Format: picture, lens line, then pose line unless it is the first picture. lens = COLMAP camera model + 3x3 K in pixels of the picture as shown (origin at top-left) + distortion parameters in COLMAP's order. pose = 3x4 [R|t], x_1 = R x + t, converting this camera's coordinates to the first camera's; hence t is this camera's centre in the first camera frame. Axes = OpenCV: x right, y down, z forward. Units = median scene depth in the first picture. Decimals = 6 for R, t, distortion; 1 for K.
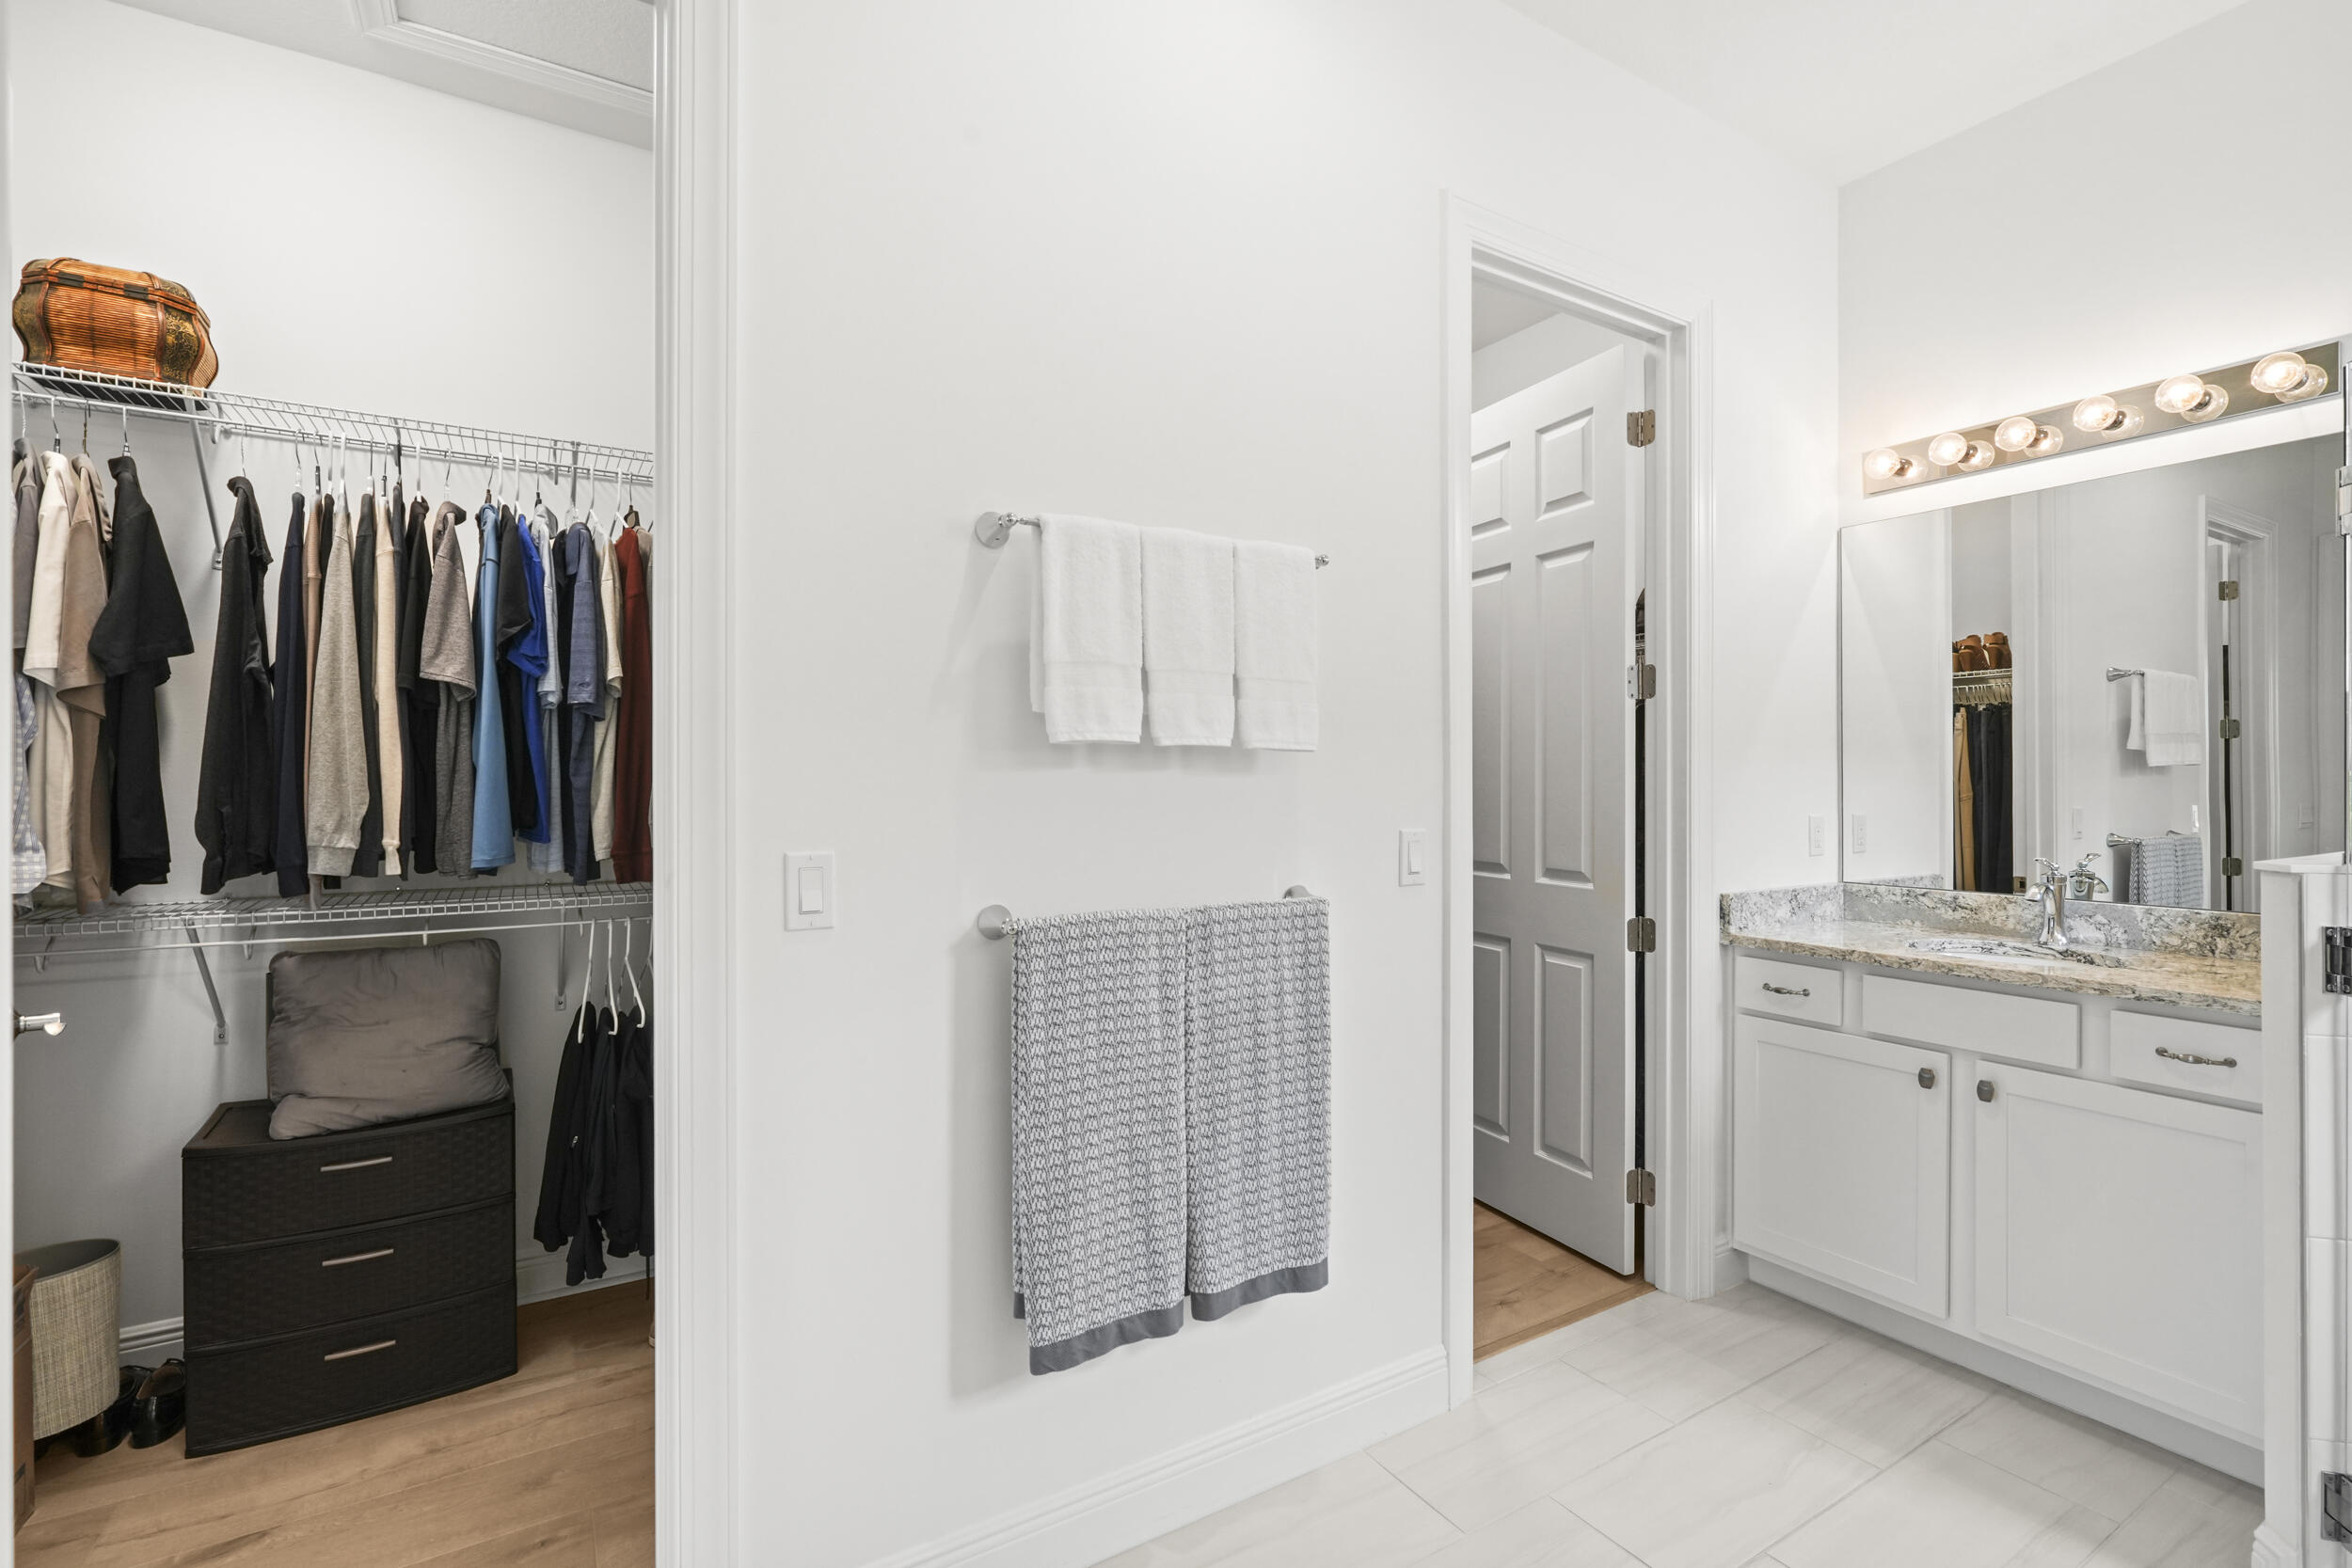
lens RADIAL K [[1069.6, 0, 1181.2], [0, 1069.6, 771.5], [0, 0, 1]] dist [-0.001675, -0.000152]
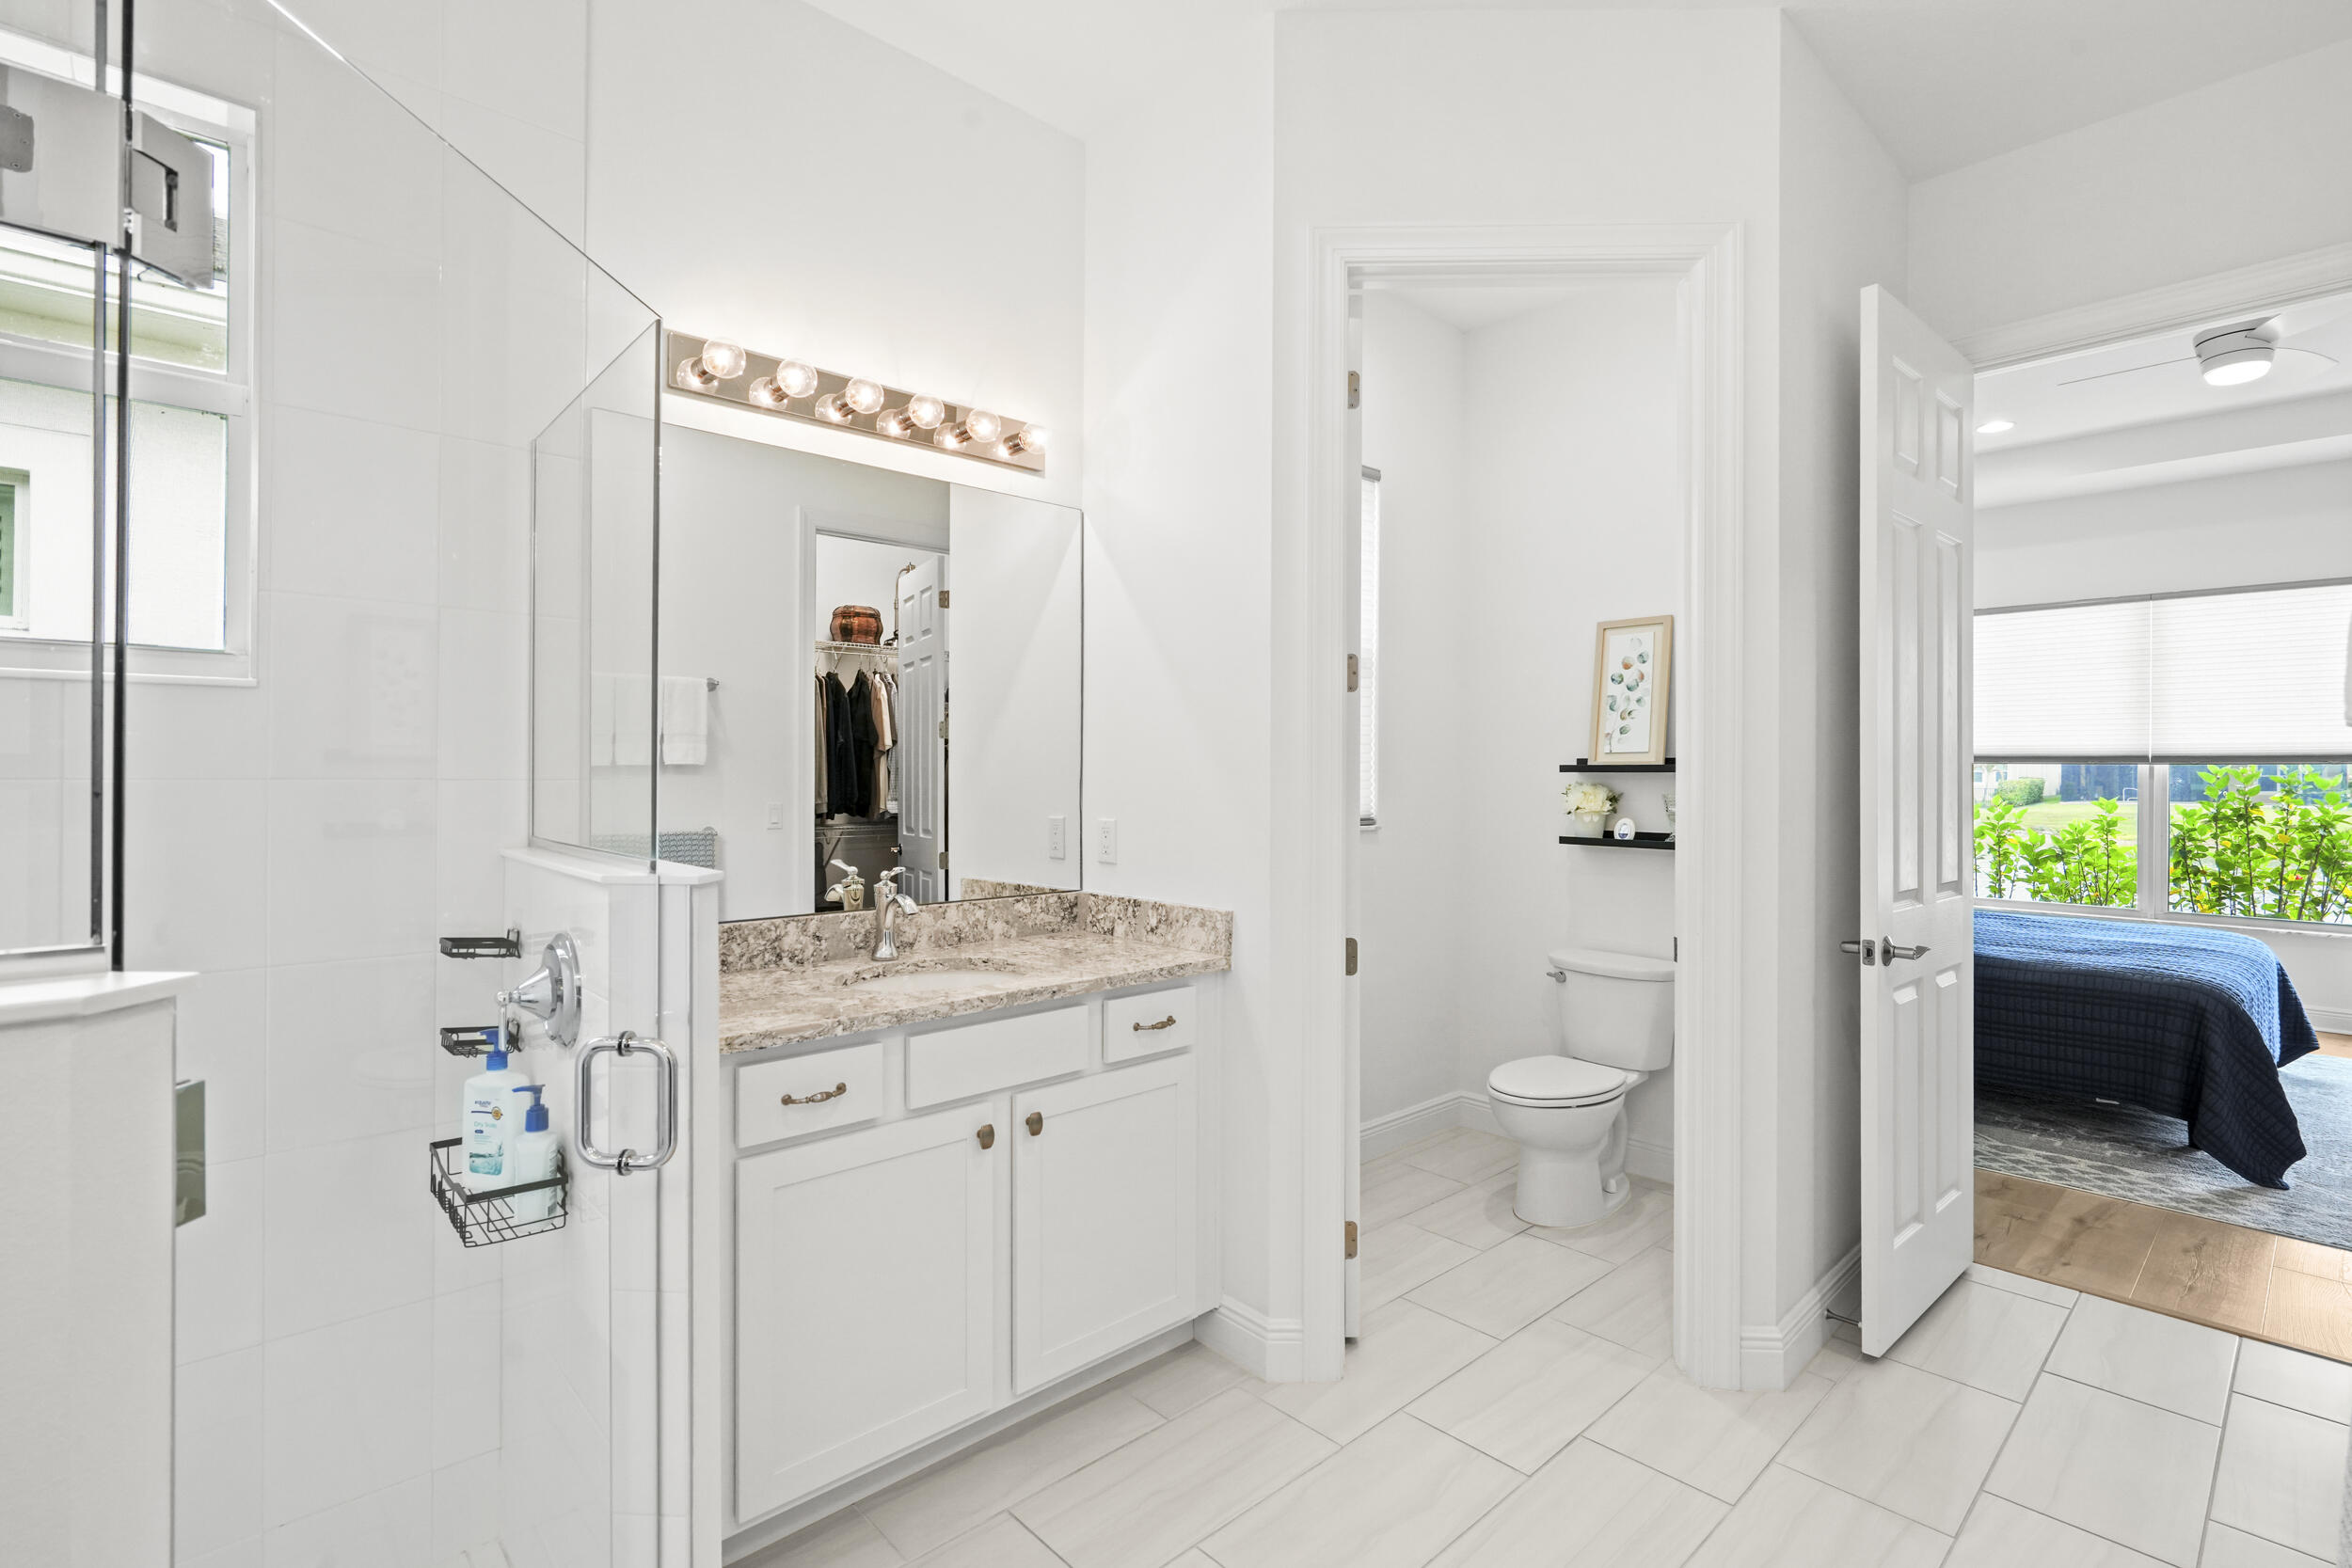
lens RADIAL K [[1083.7, 0, 1172.7], [0, 1083.7, 778.9], [0, 0, 1]] dist [-0.002747, -0.000236]
pose [[-0.183989, -0.002256, 0.982926, -0.164018], [-0.008327, 0.999965, 0.000736, 0.002692], [-0.982893, -0.008049, -0.184002, 0.980147]]
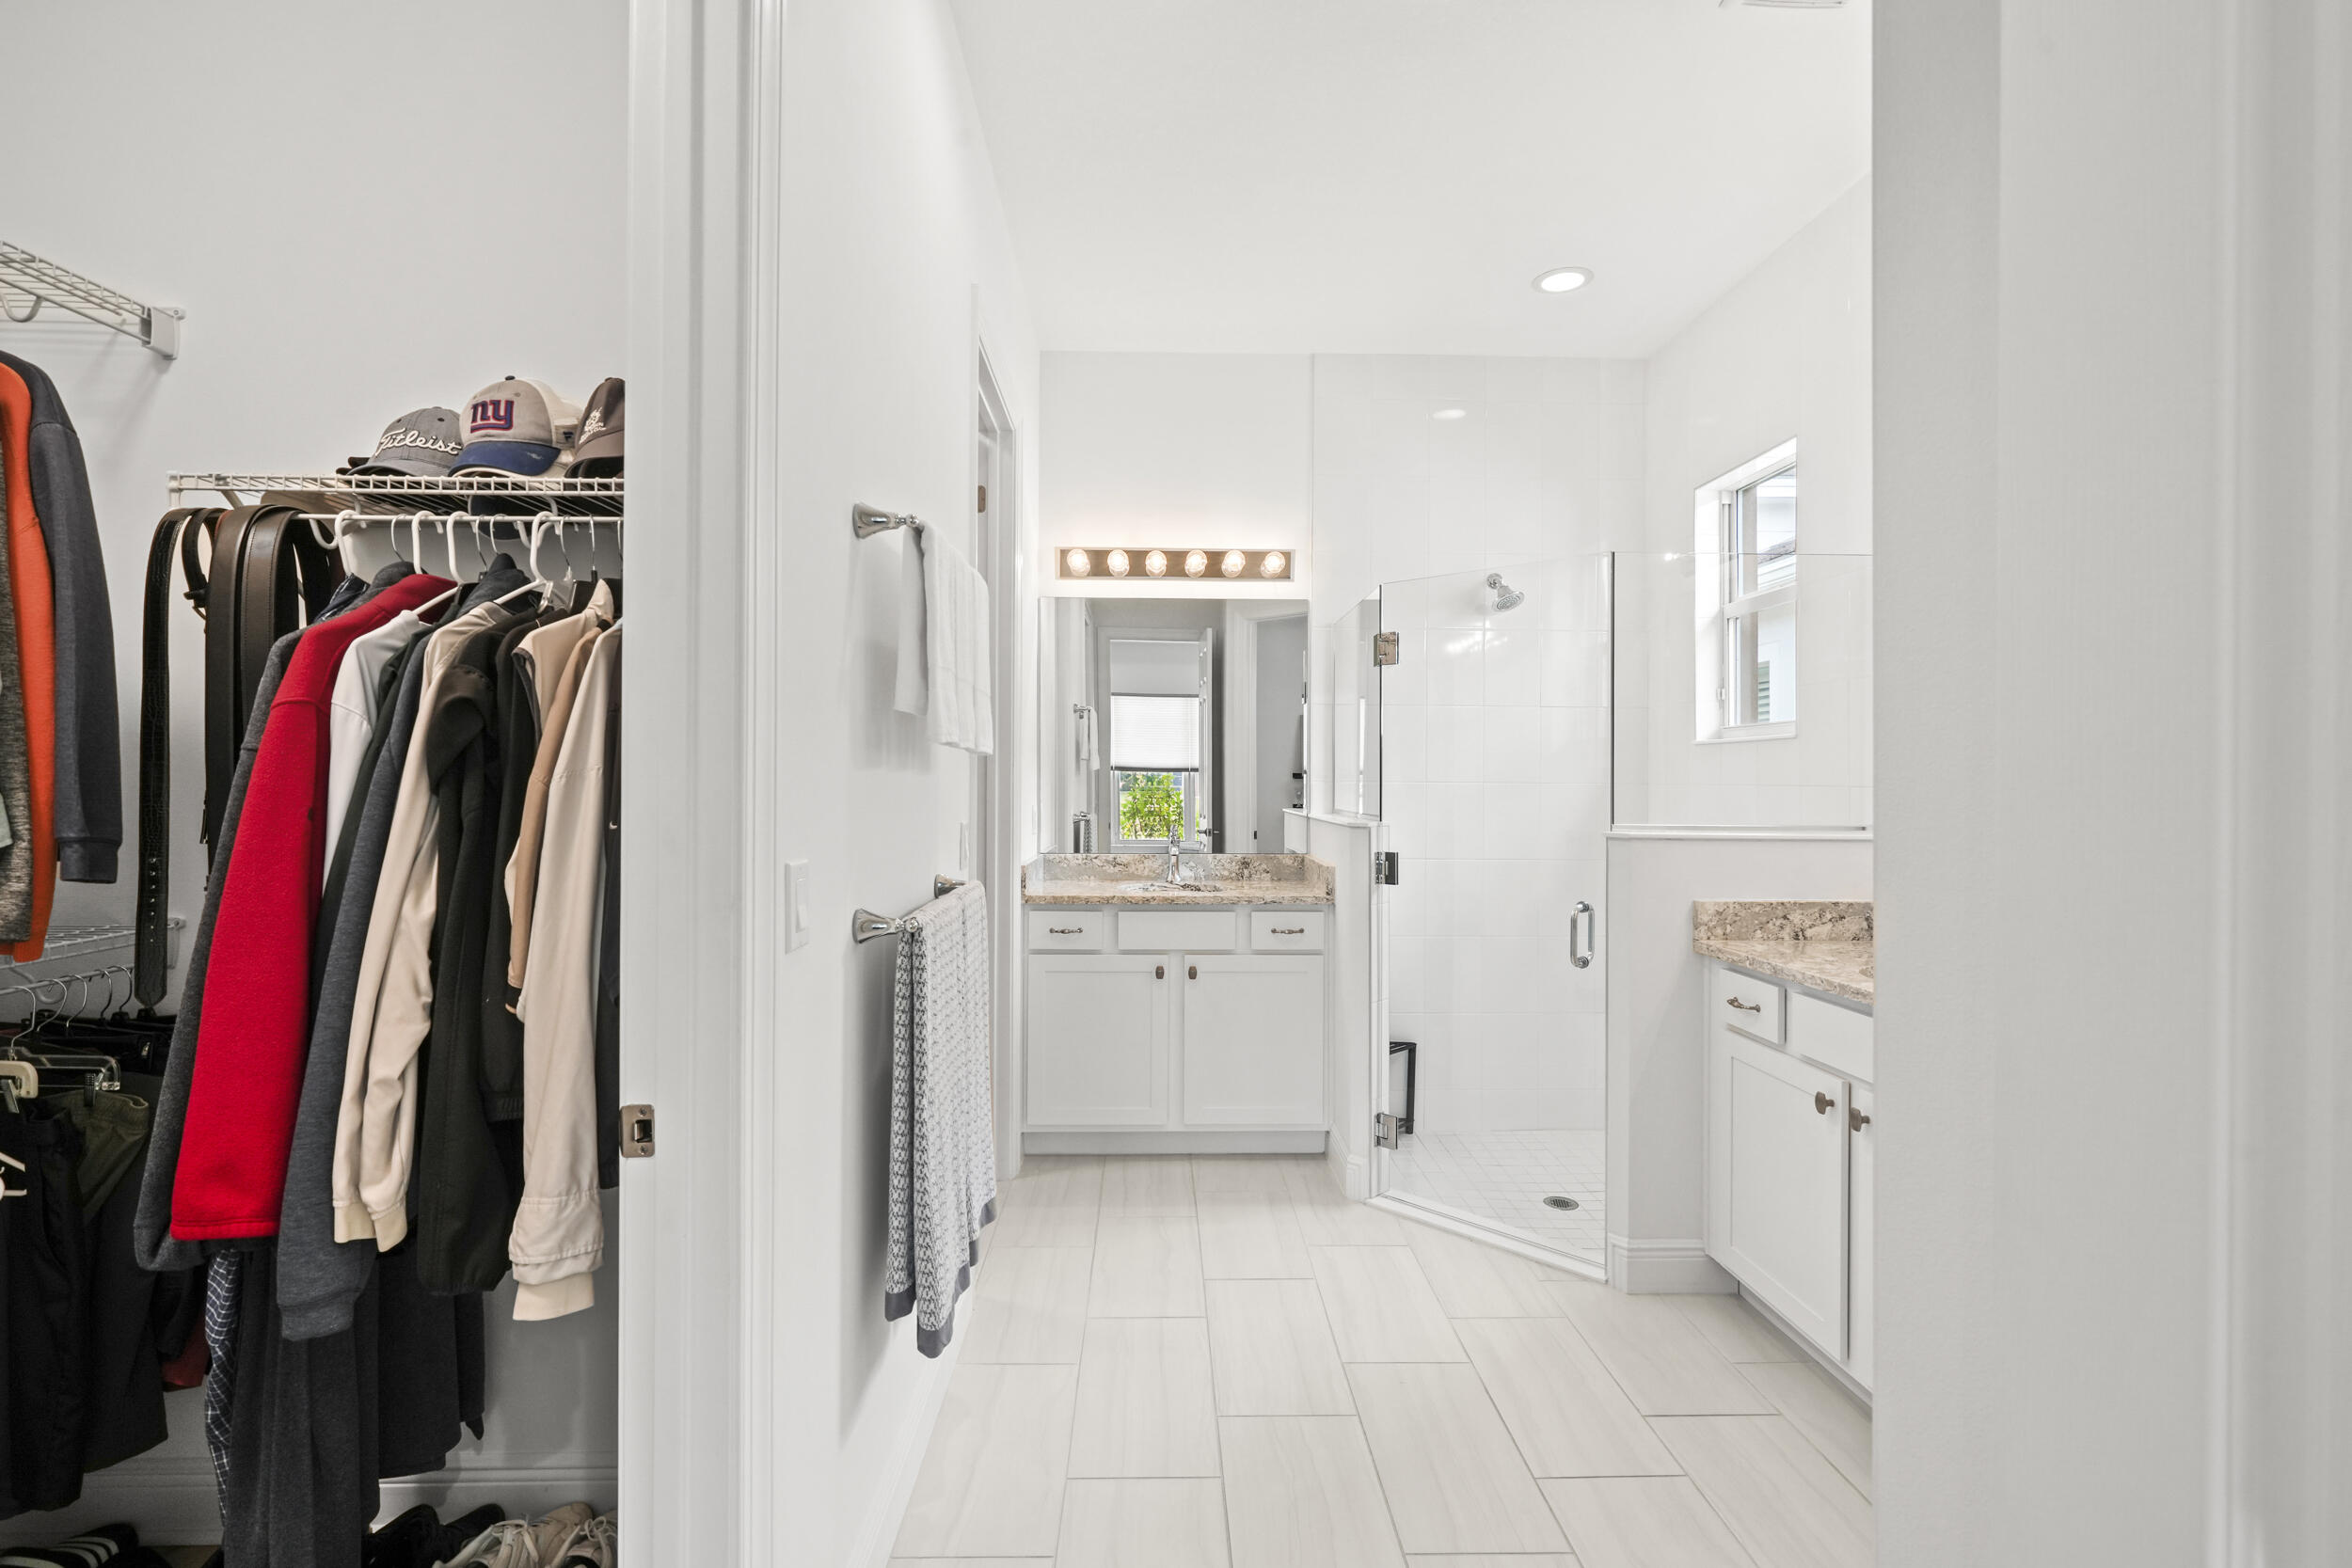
lens RADIAL K [[1069.6, 0, 1181.2], [0, 1069.6, 771.5], [0, 0, 1]] dist [-0.001675, -0.000152]
pose [[0.524285, 0.006058, 0.851521, -0.587026], [-0.008597, 0.999961, -0.001820, -0.001729], [-0.851499, -0.006366, 0.524317, 0.157372]]
